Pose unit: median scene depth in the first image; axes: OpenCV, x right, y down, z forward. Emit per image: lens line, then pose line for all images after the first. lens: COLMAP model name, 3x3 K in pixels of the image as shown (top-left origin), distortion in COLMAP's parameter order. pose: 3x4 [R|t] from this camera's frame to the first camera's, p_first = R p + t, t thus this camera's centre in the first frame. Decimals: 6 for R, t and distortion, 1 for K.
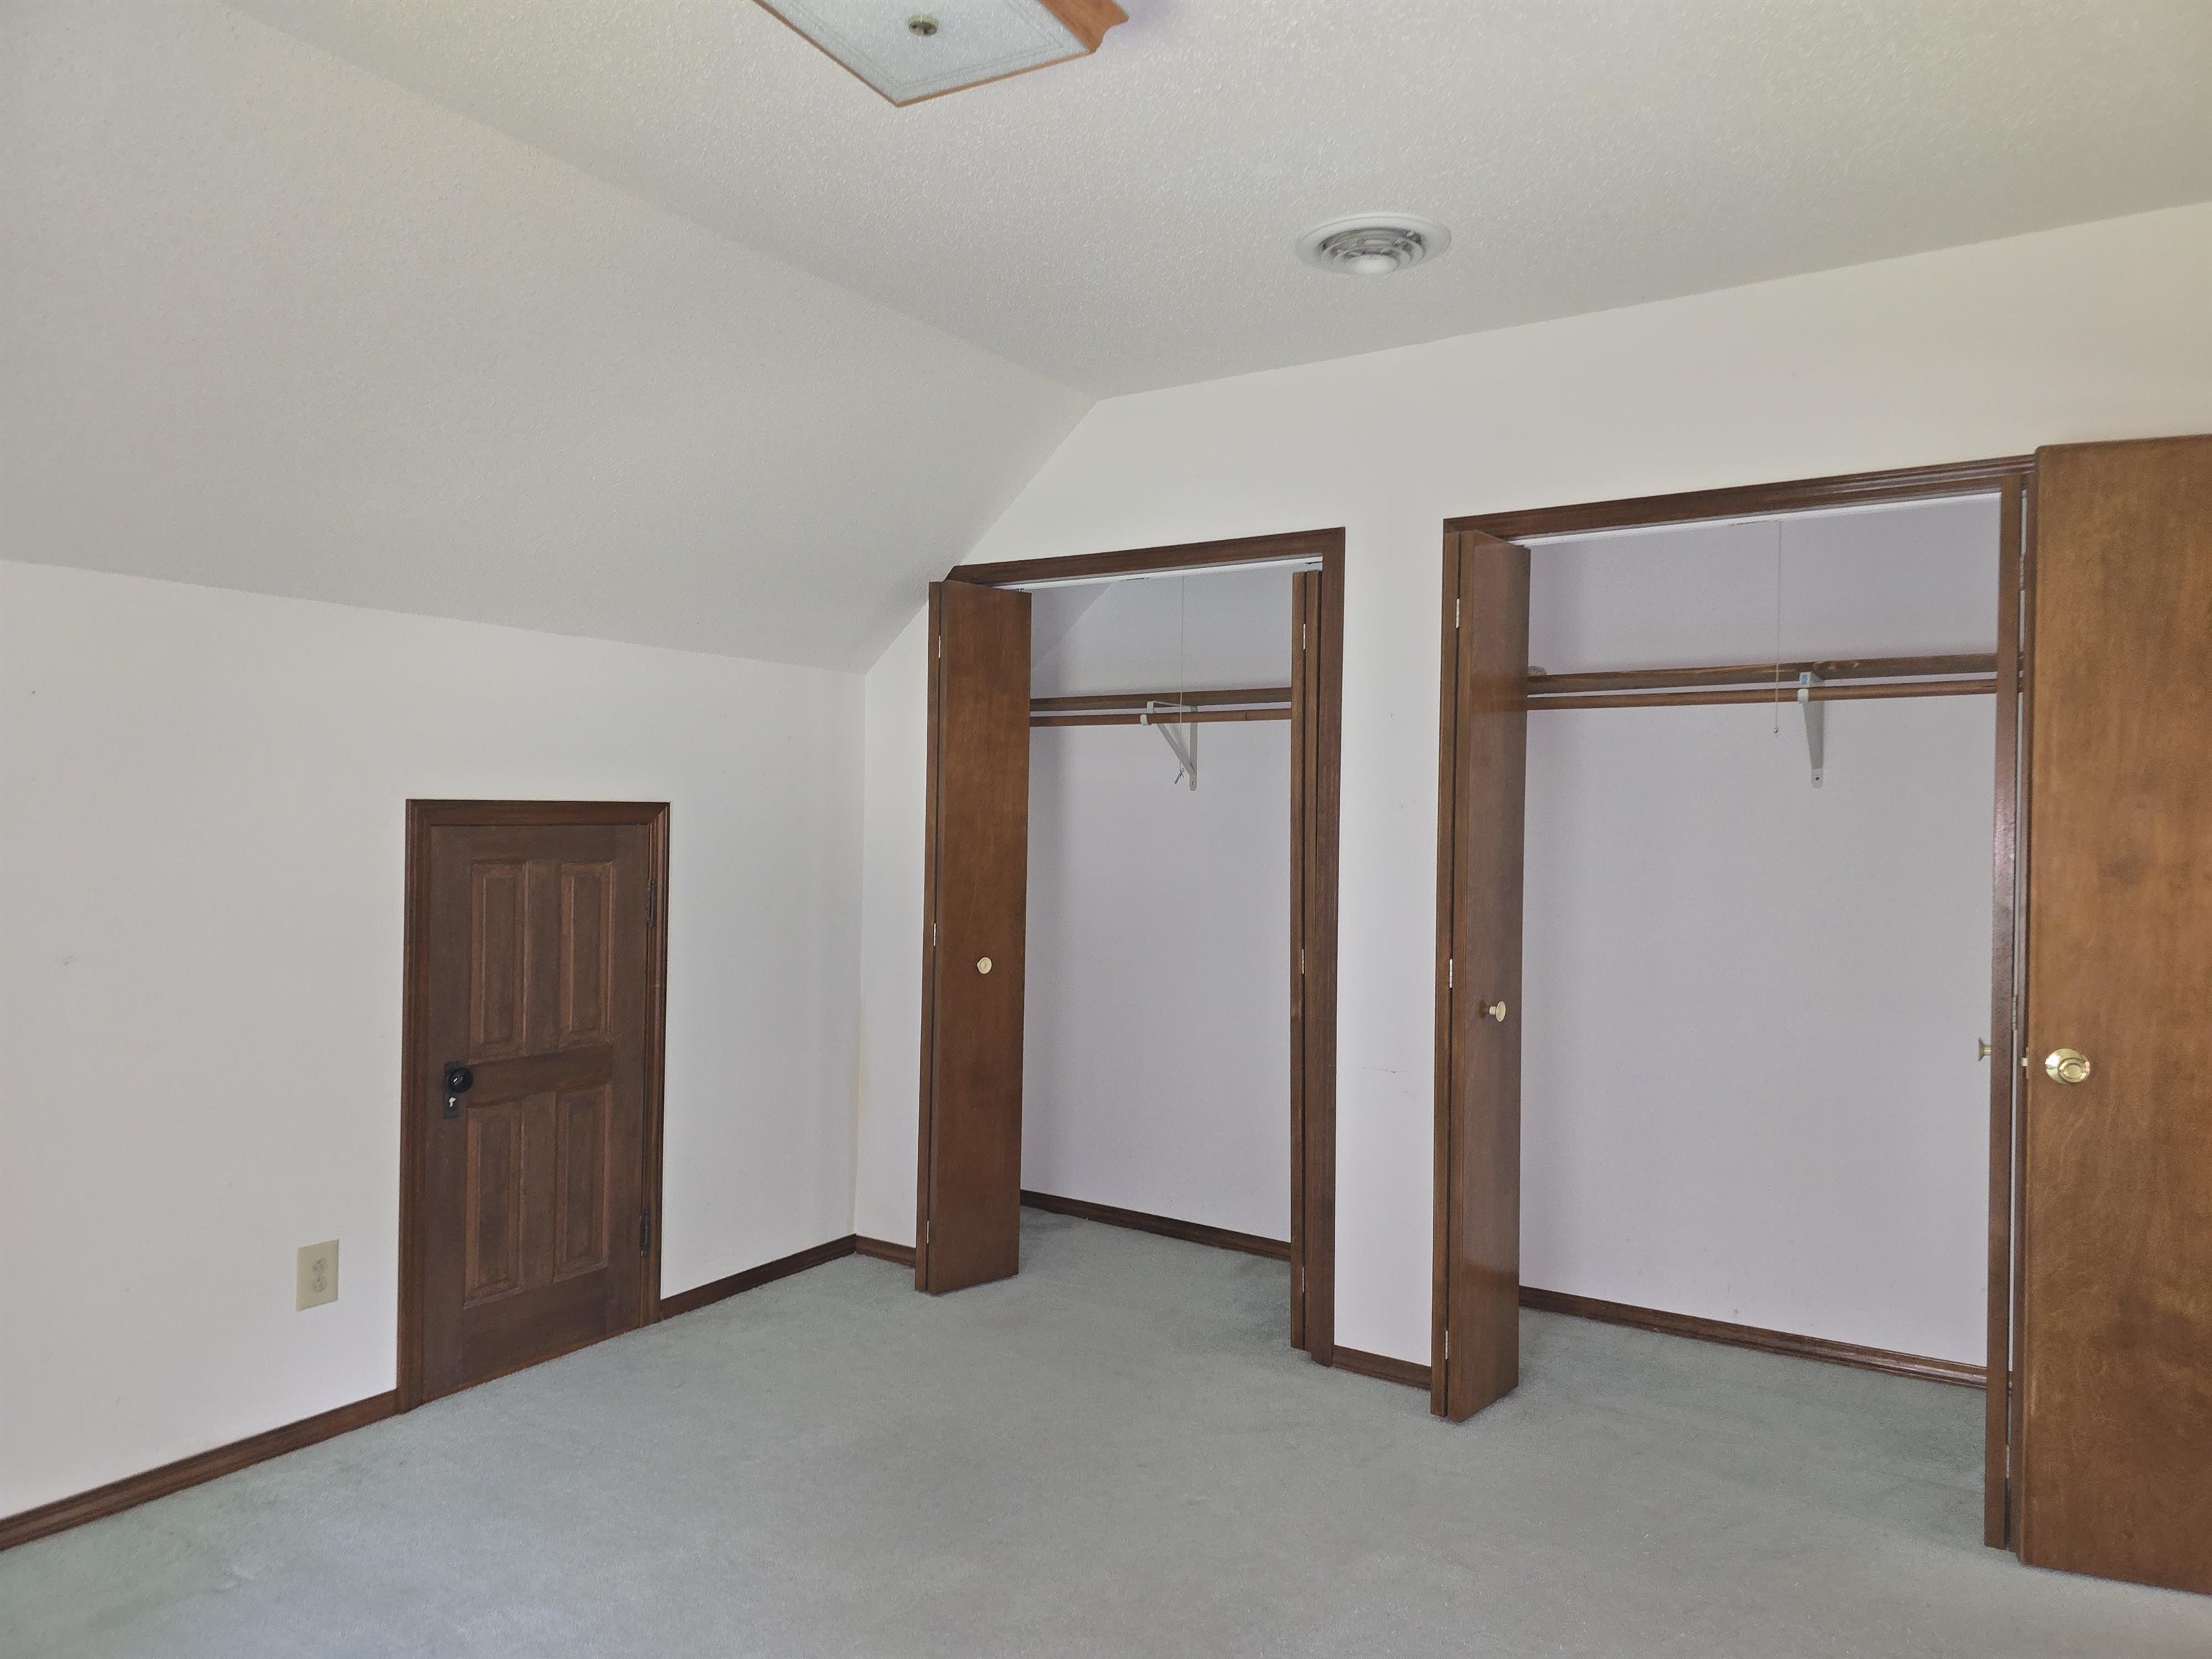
lens RADIAL K [[1482.7, 0, 1106.9], [0, 1482.7, 833.1], [0, 0, 1]] dist [0.050876, -0.047816]
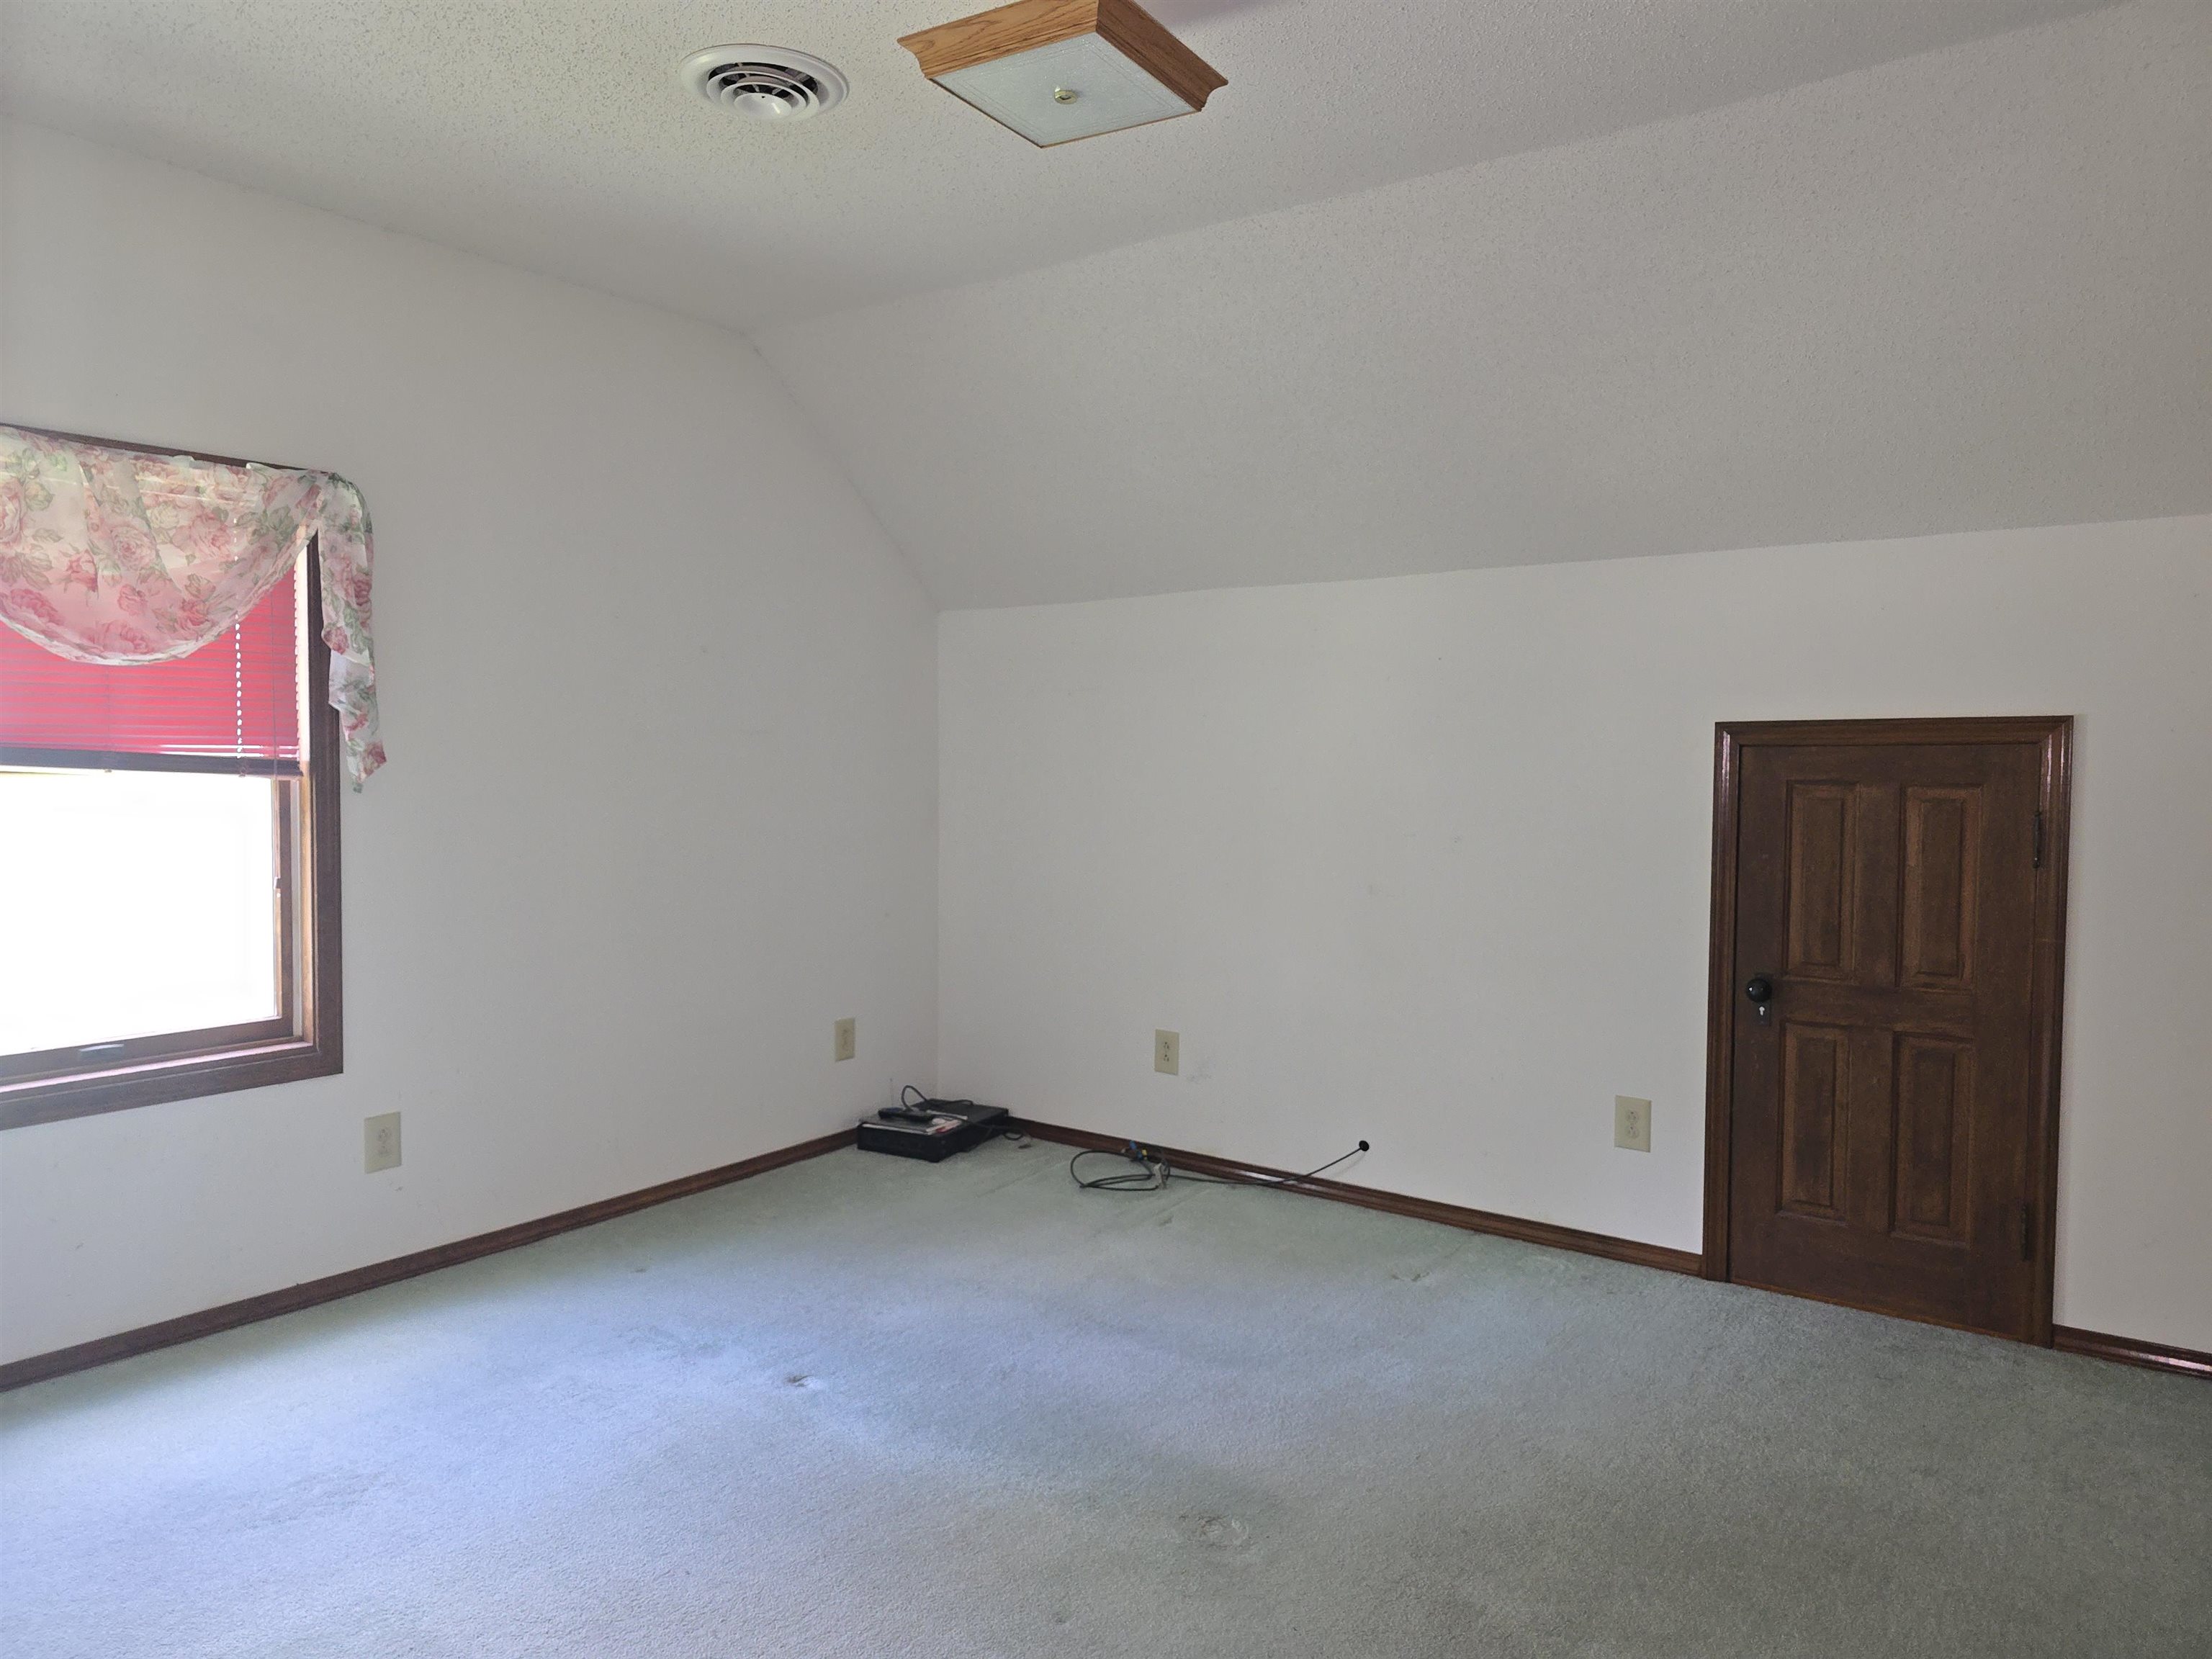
lens RADIAL K [[1482.7, 0, 1109.4], [0, 1482.7, 822.7], [0, 0, 1]] dist [0.050876, -0.047816]
pose [[-0.041445, 0.032754, -0.998604, 0.593145], [-0.017471, 0.999286, 0.033501, 0.020531], [0.998988, 0.018835, -0.040843, 0.560611]]
